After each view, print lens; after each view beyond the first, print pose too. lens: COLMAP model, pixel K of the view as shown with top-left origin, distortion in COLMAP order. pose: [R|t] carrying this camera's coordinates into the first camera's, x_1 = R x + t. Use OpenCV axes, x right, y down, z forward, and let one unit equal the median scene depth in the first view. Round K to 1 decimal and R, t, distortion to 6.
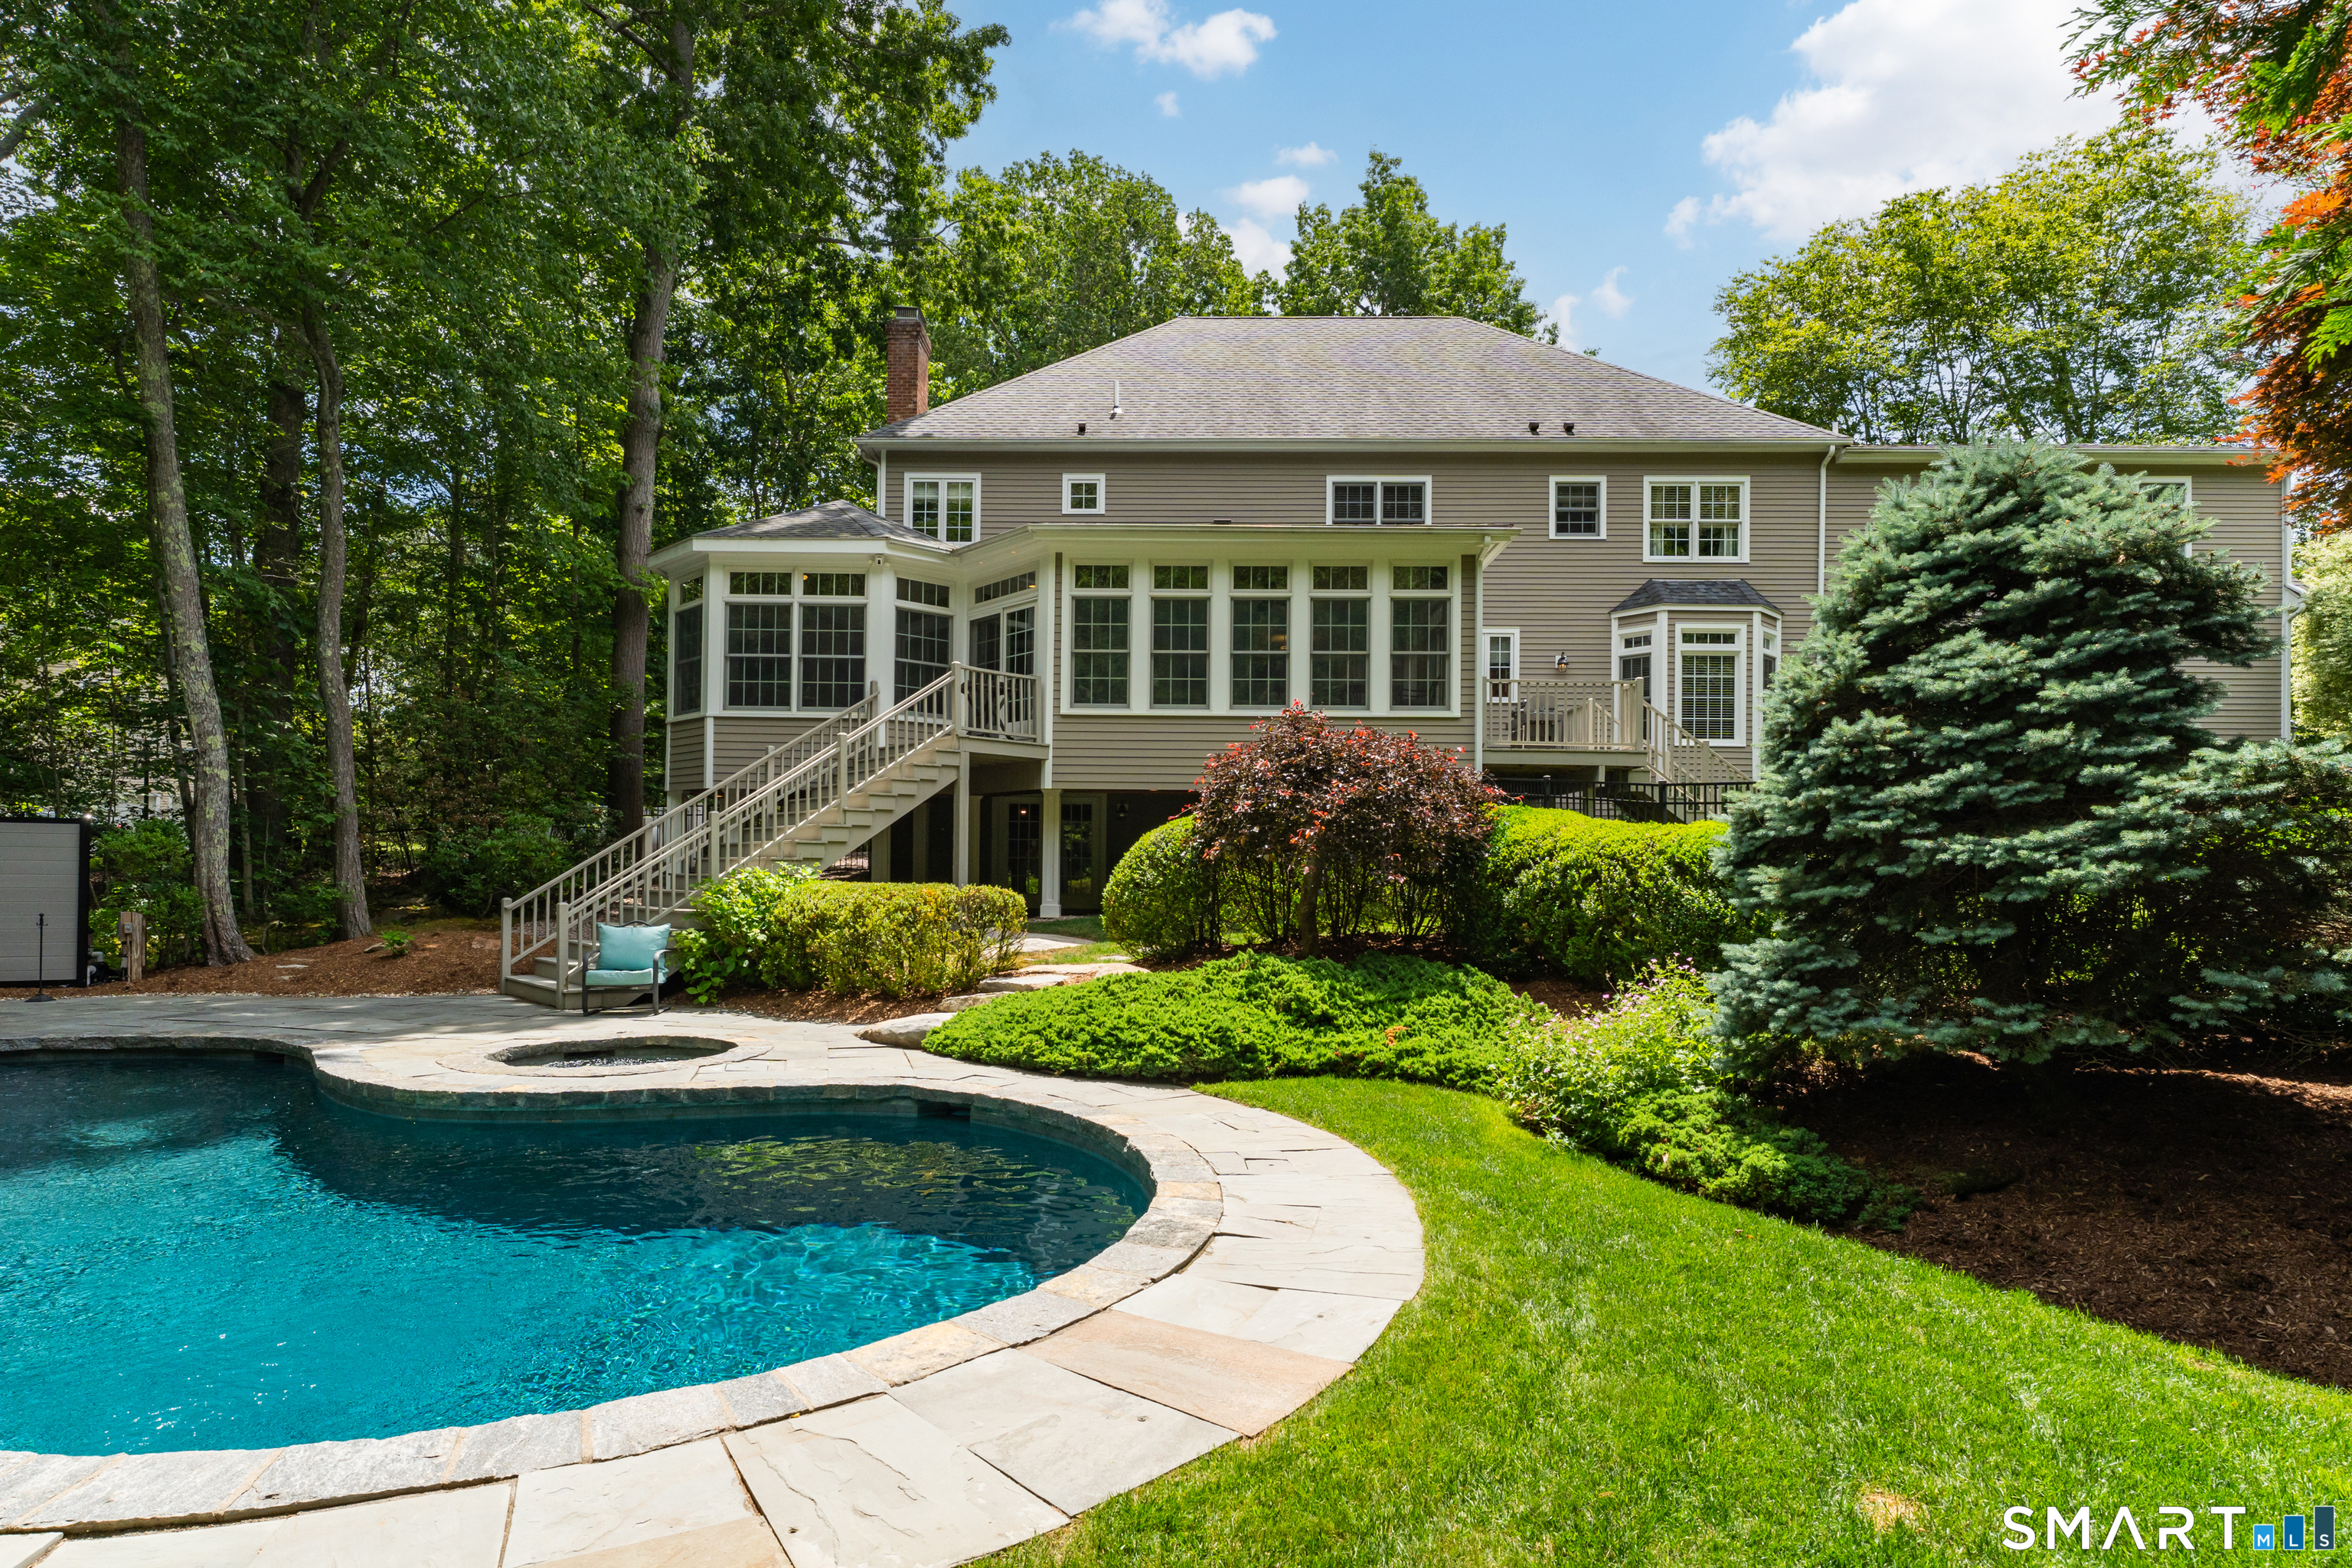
lens RADIAL K [[1150.7, 0, 1168.4], [0, 1150.7, 889.7], [0, 0, 1]] dist [-0.001099, 0.000270]
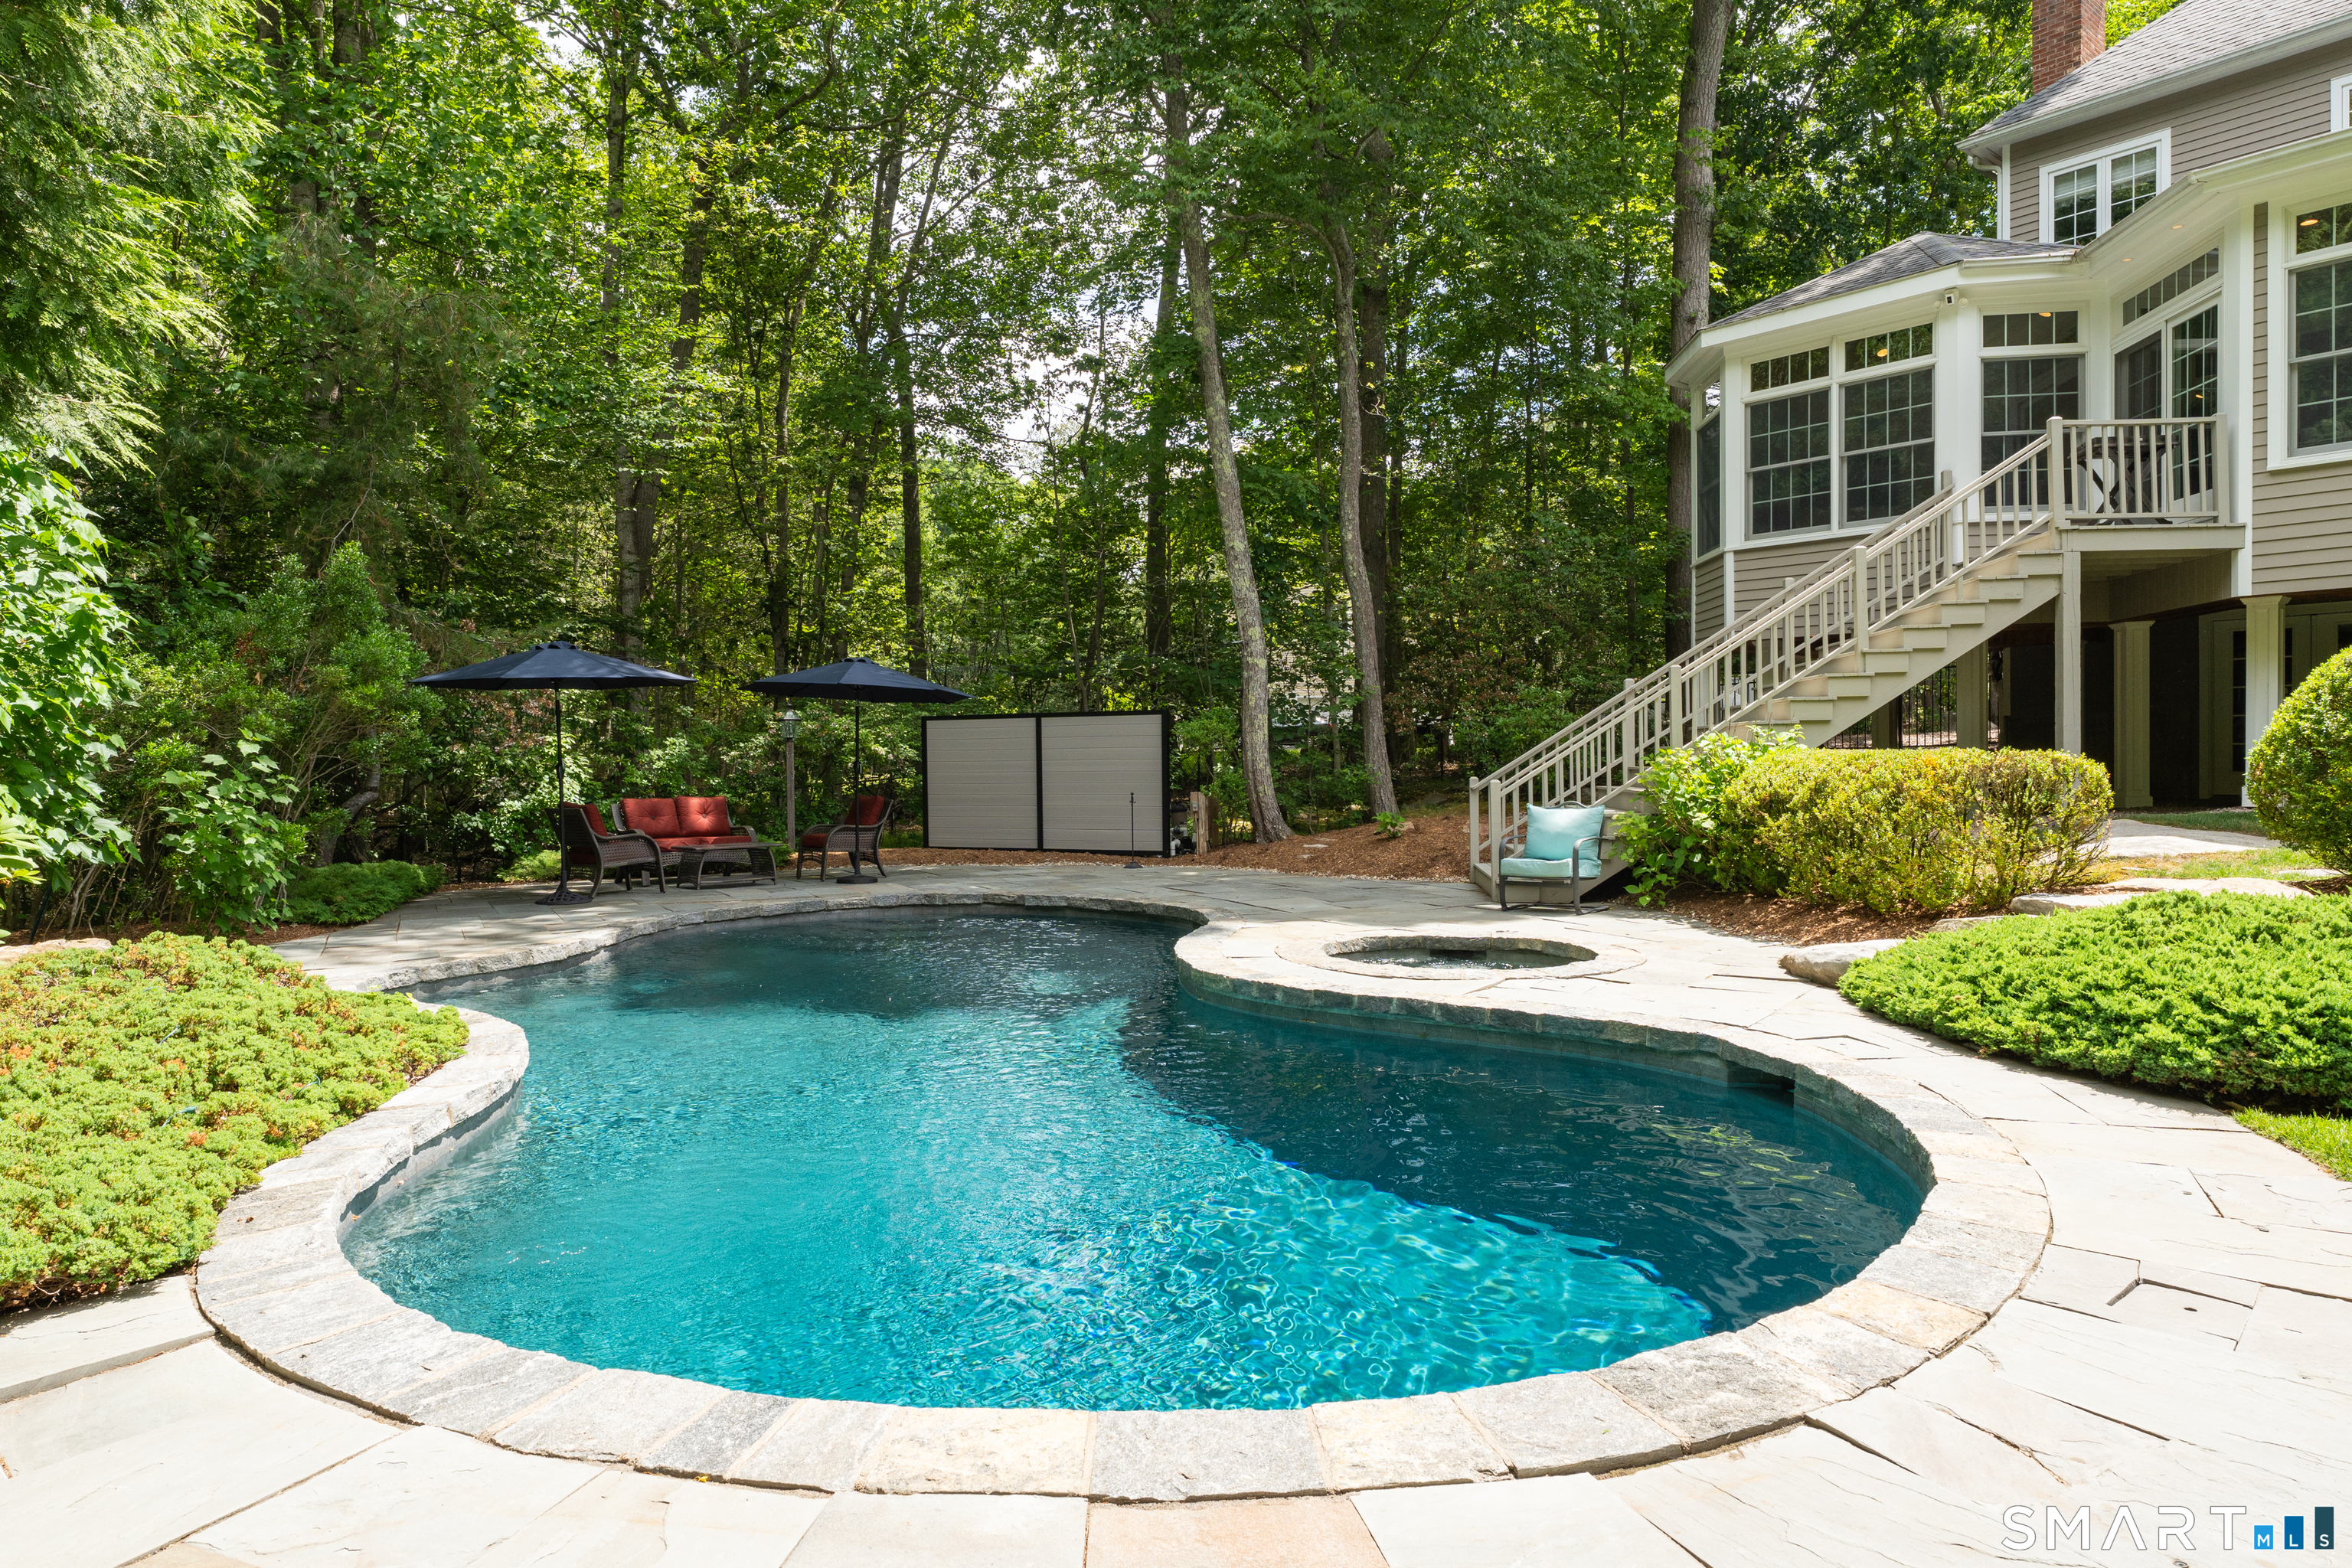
lens RADIAL K [[1367.3, 0, 1176.2], [0, 1367.3, 783.6], [0, 0, 1]] dist [0.001251, 0.001503]
pose [[0.666845, -0.002851, -0.745191, 0.071240], [0.006780, 0.999975, 0.002241, 0.008301], [0.745165, -0.006546, 0.666848, 0.106270]]
